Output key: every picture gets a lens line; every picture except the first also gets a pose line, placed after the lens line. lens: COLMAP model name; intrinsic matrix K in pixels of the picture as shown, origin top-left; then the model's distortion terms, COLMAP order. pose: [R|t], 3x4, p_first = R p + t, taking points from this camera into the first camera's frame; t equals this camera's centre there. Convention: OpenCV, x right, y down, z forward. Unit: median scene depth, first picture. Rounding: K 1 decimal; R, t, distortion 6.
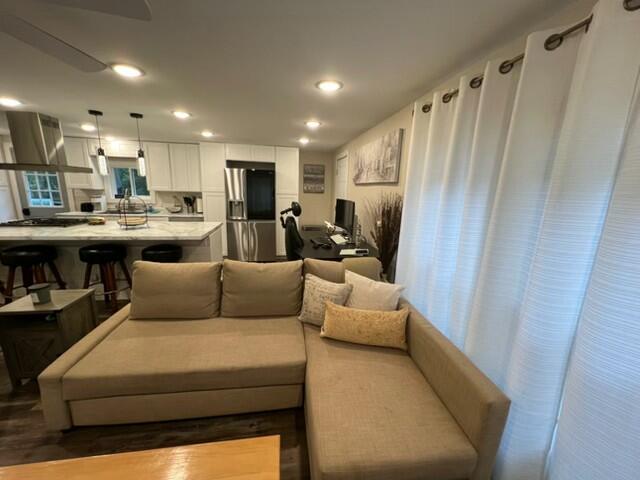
lens RADIAL K [[255.7, 0, 320.3], [0, 255.7, 241.0], [0, 0, 1]] dist [-0.000321, 0.000169]
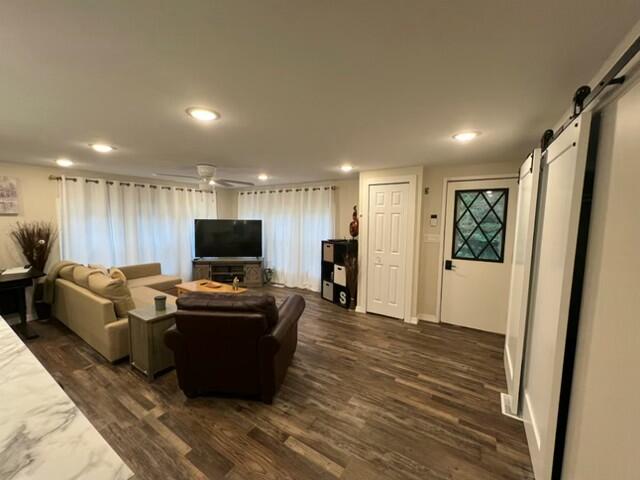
lens RADIAL K [[255.7, 0, 320.3], [0, 255.7, 241.0], [0, 0, 1]] dist [-0.000321, 0.000169]
pose [[-0.747765, -0.099856, 0.656412, -1.032655], [0.107689, 0.957296, 0.268303, -0.156610], [-0.655172, 0.271316, -0.705080, 0.519232]]
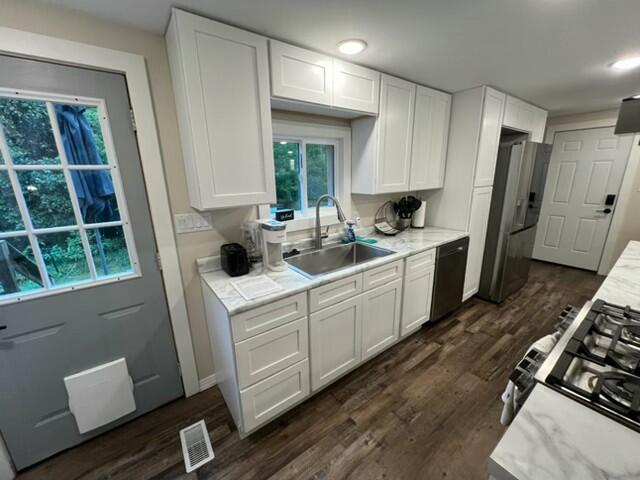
lens RADIAL K [[255.7, 0, 320.3], [0, 255.7, 241.0], [0, 0, 1]] dist [-0.000321, 0.000169]
pose [[0.886240, -0.165102, 0.432804, -1.021350], [0.142918, 0.986201, 0.083557, -0.180143], [-0.440627, -0.012196, 0.897607, 0.694064]]
